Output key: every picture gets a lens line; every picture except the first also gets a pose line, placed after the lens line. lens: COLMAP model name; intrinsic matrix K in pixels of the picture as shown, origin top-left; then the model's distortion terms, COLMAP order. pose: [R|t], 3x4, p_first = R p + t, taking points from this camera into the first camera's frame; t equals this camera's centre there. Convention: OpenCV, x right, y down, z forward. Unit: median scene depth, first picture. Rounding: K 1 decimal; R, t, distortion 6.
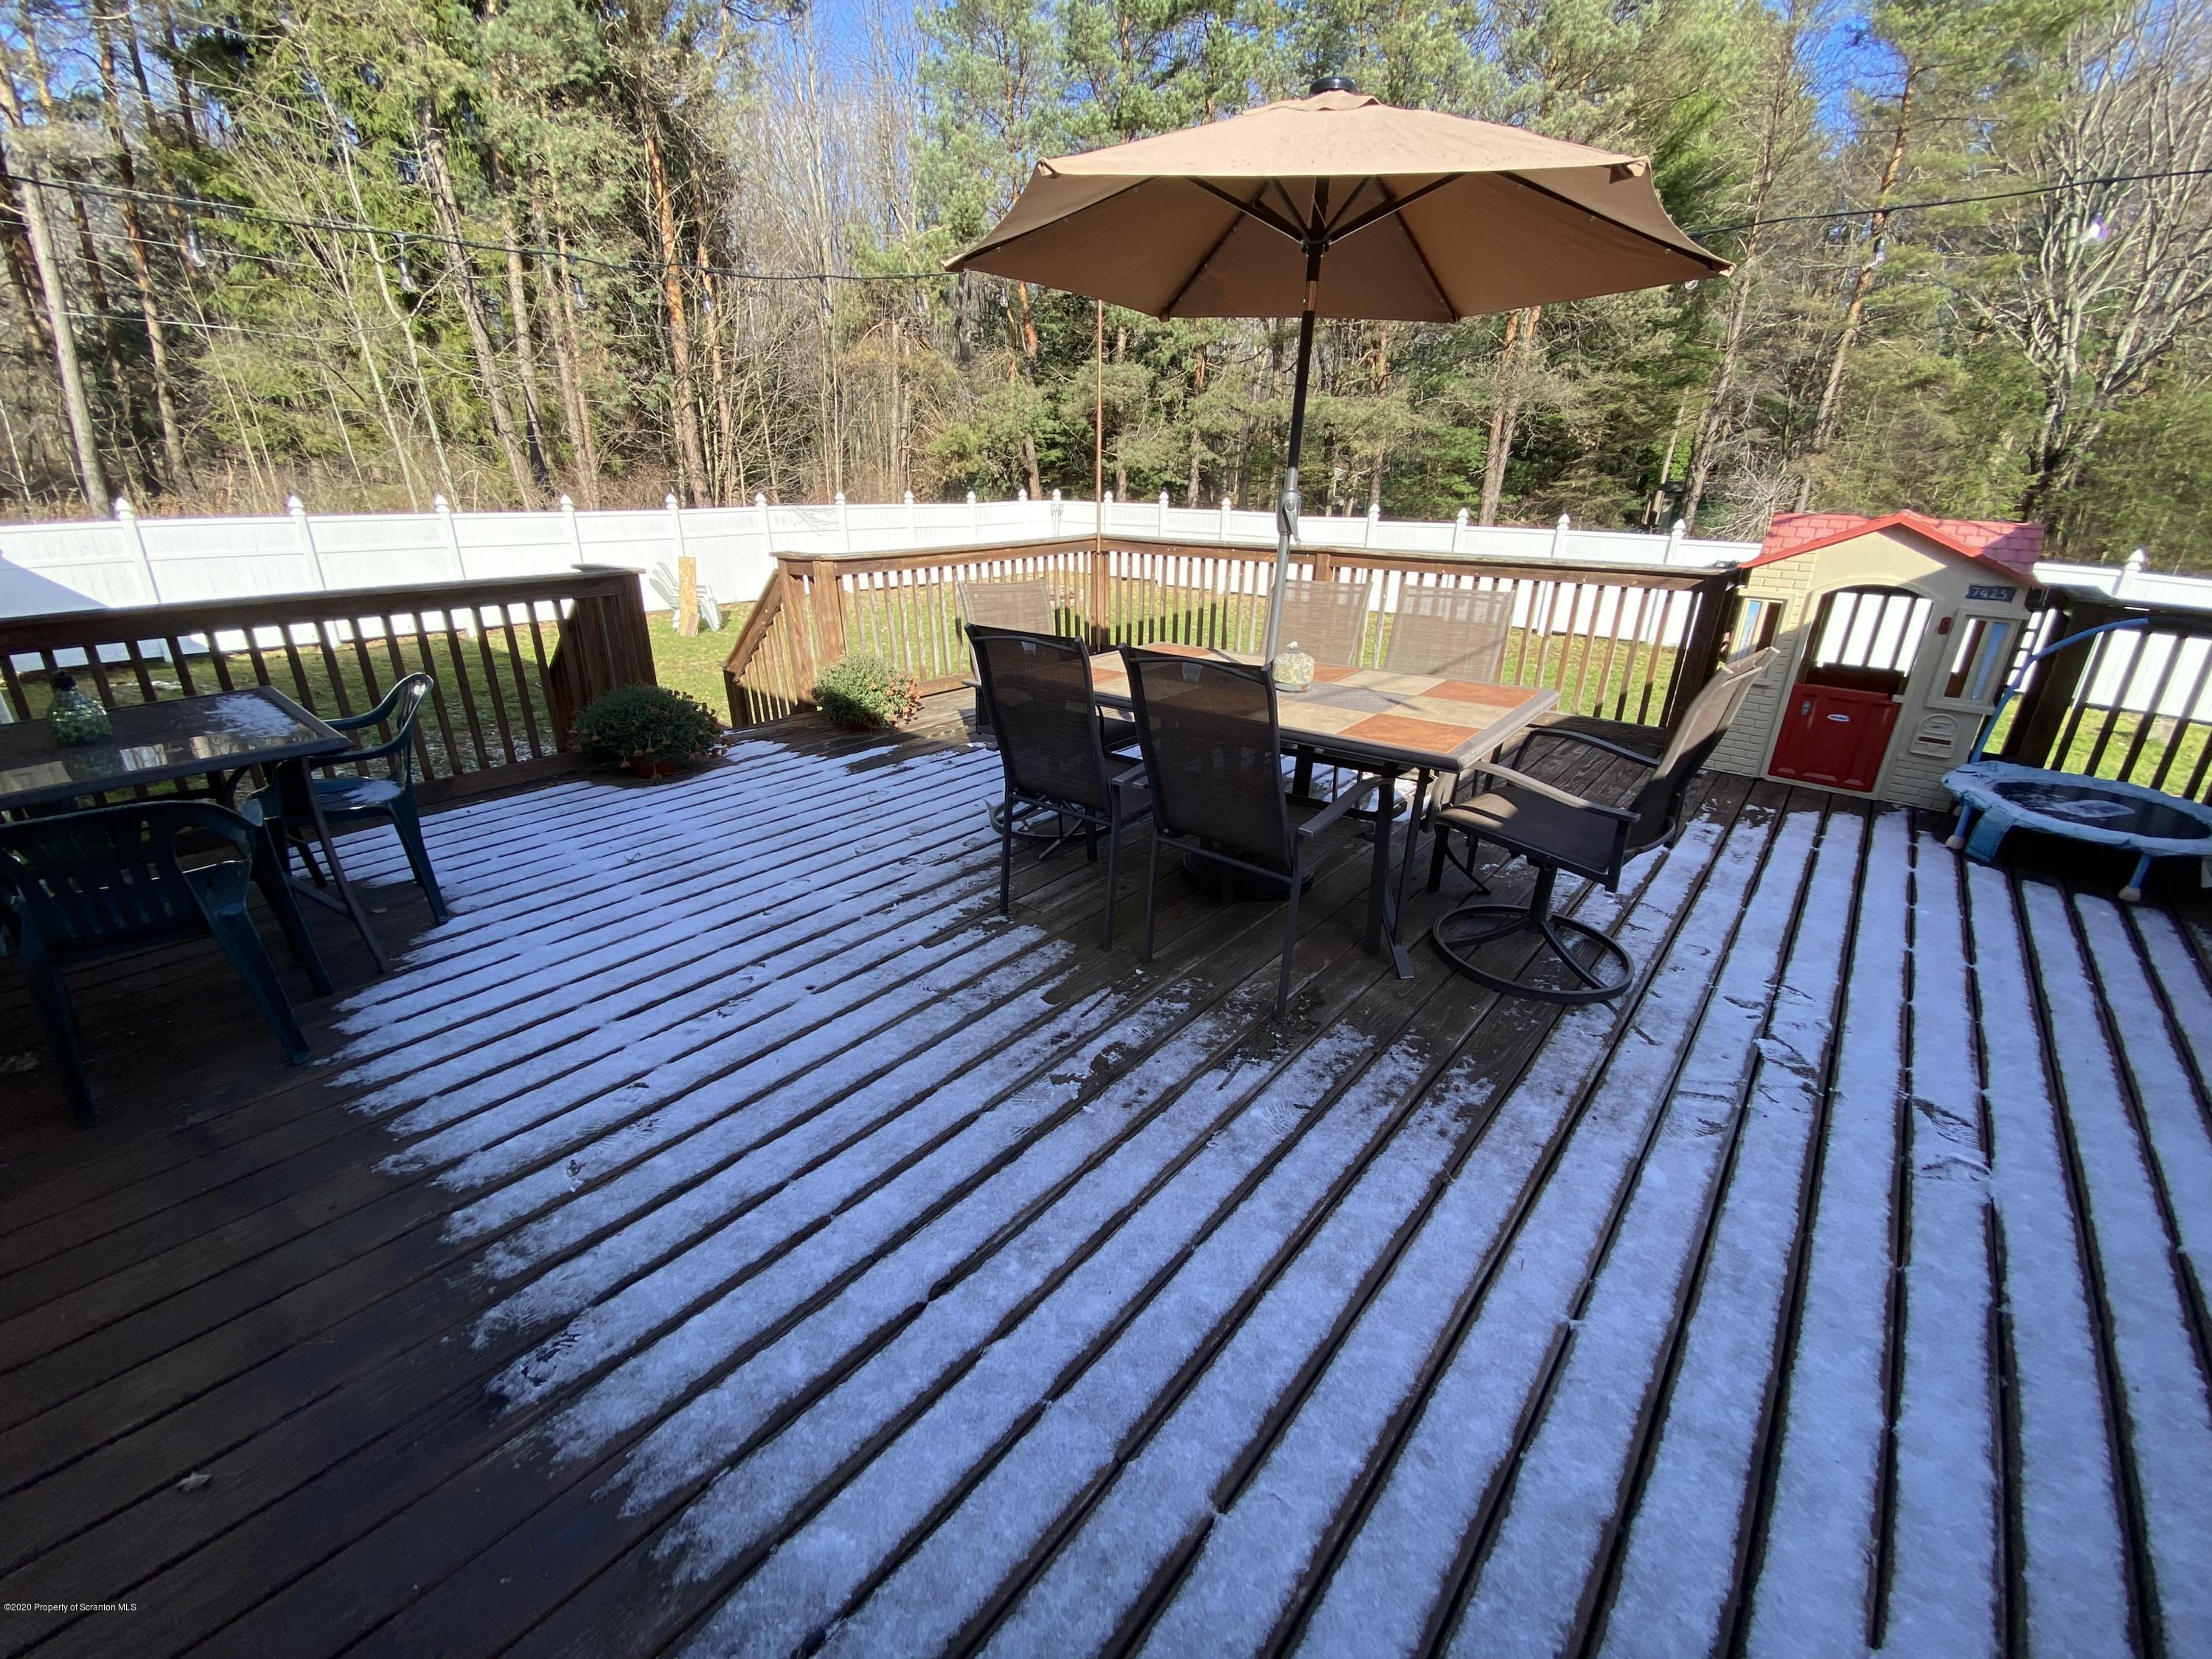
lens RADIAL K [[889.8, 0, 1099.6], [0, 889.8, 837.8], [0, 0, 1]] dist [0.028457, -0.026596]
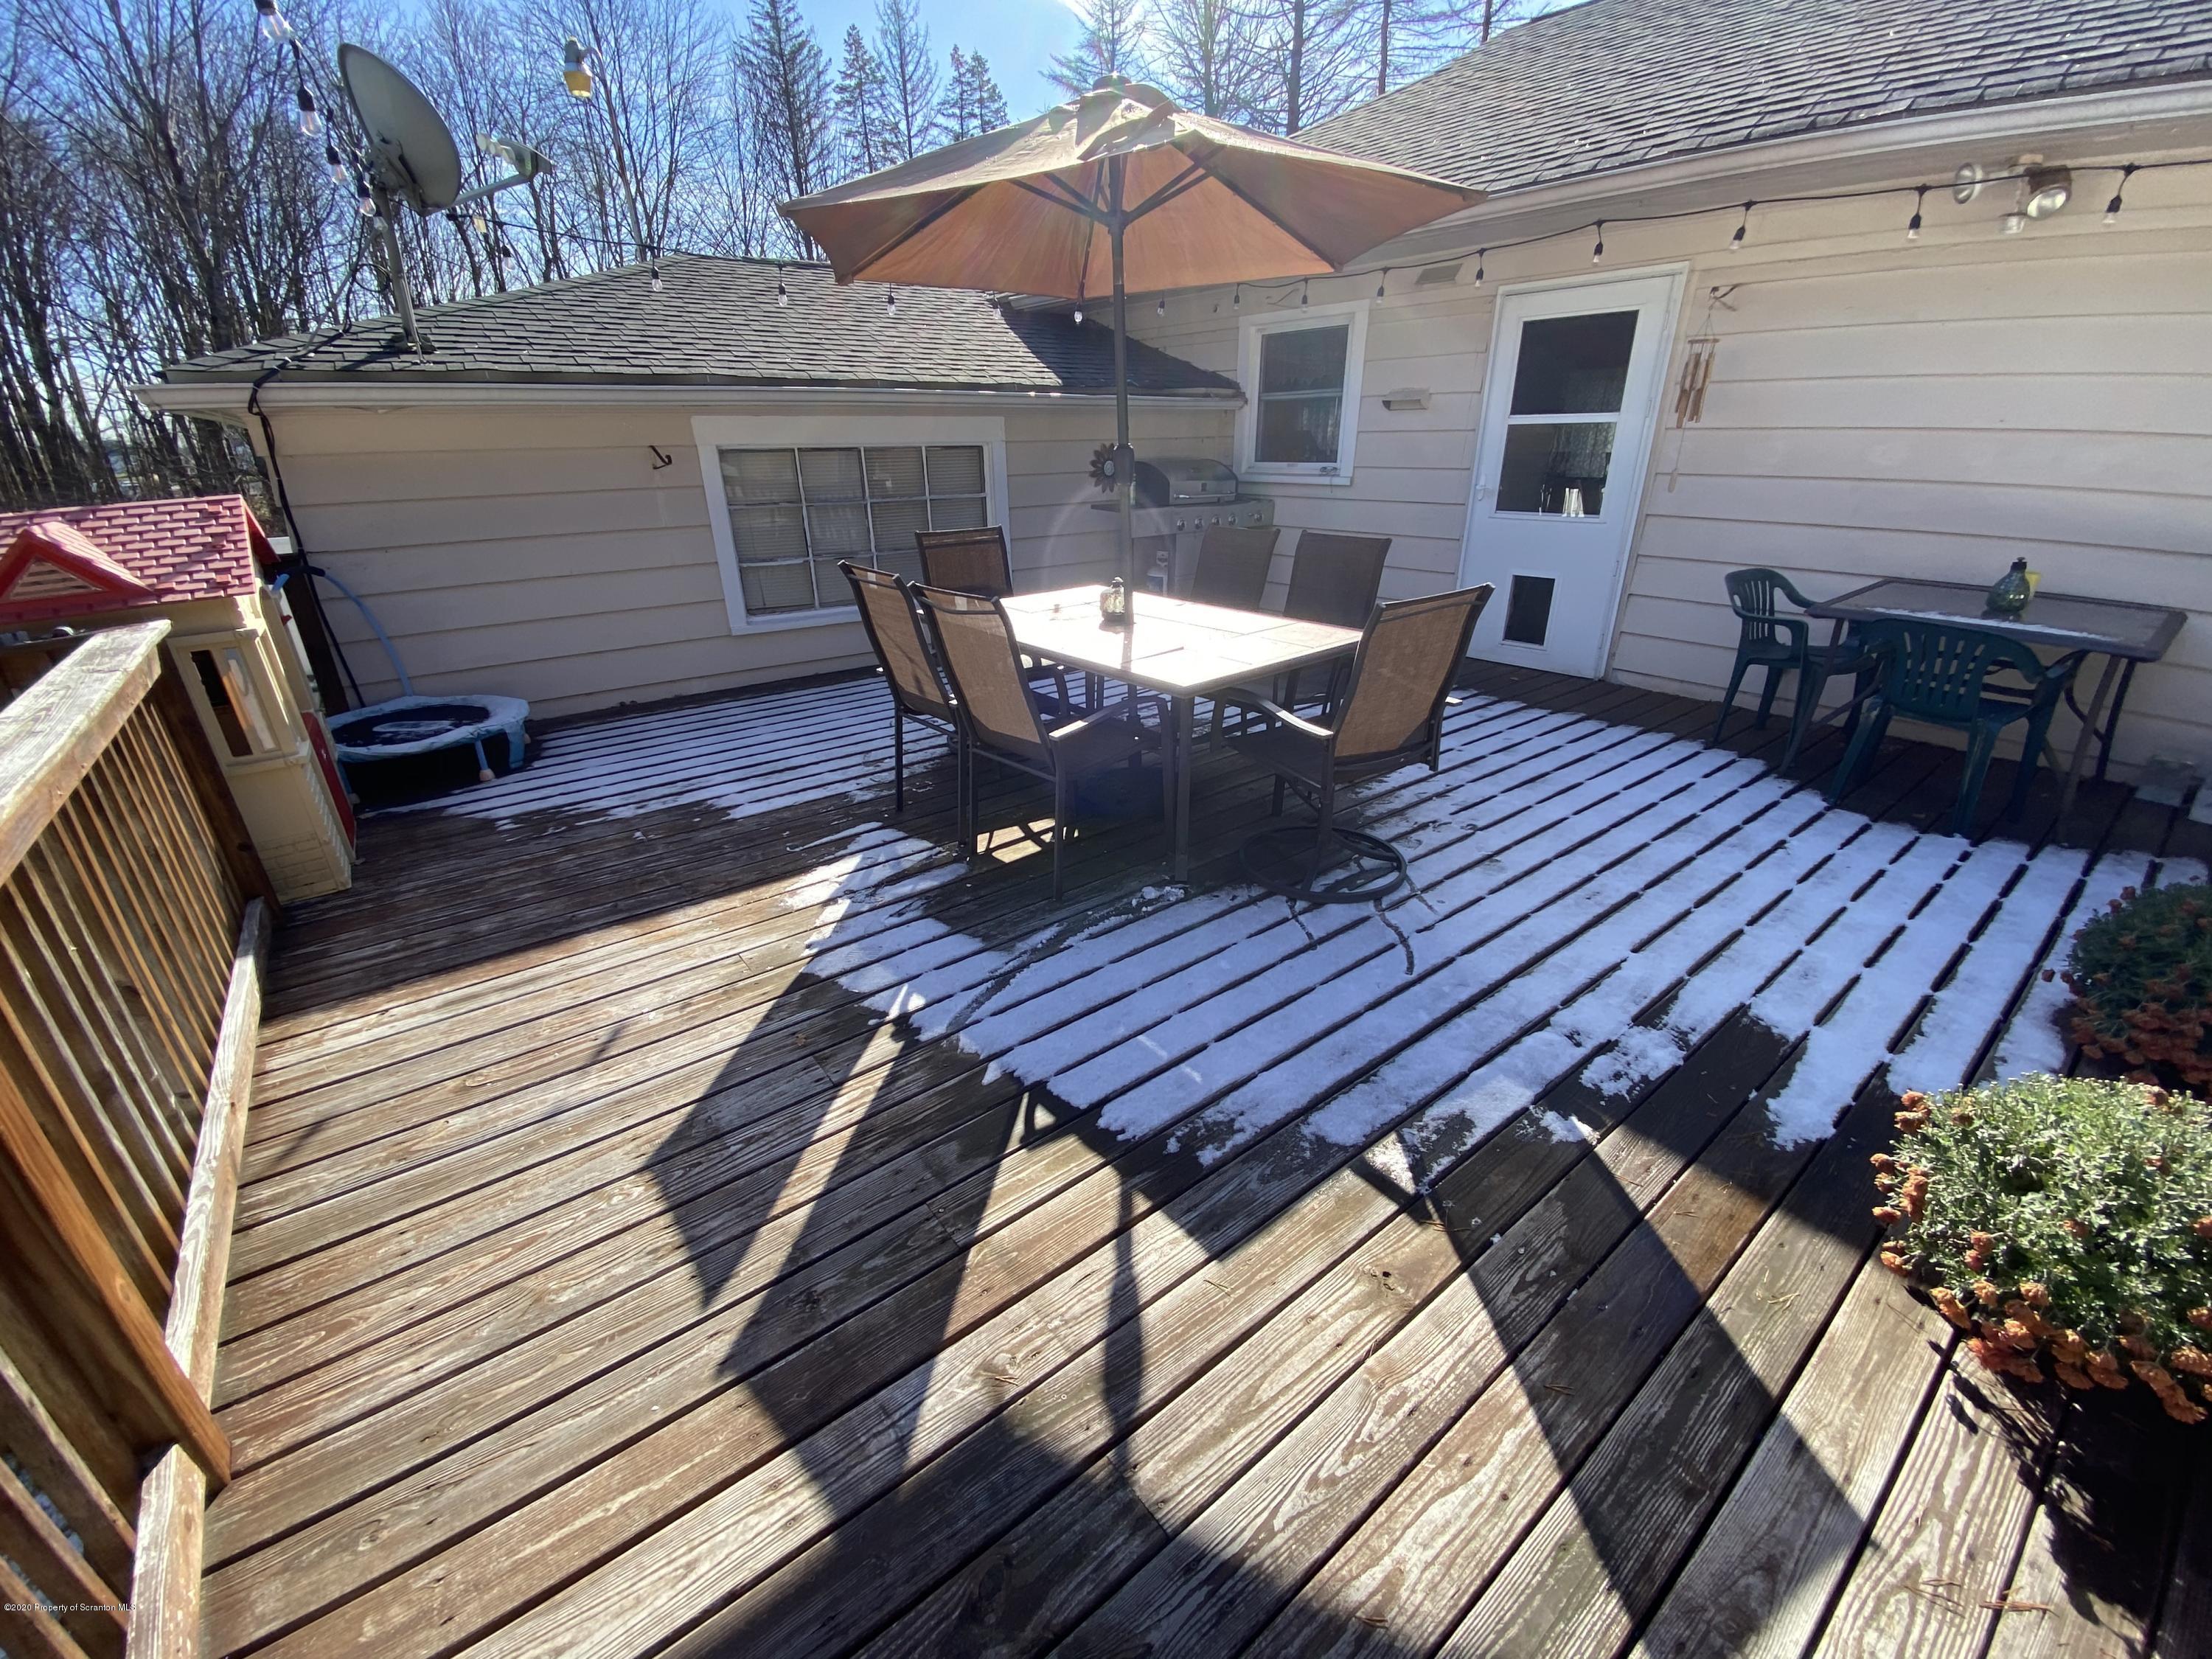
lens RADIAL K [[889.8, 0, 1099.6], [0, 889.8, 837.8], [0, 0, 1]] dist [0.028457, -0.026596]
pose [[-0.978901, -0.075383, 0.189920, -0.001454], [0.086923, 0.687540, 0.720925, -0.276793], [-0.184923, 0.722223, -0.666481, 0.677320]]
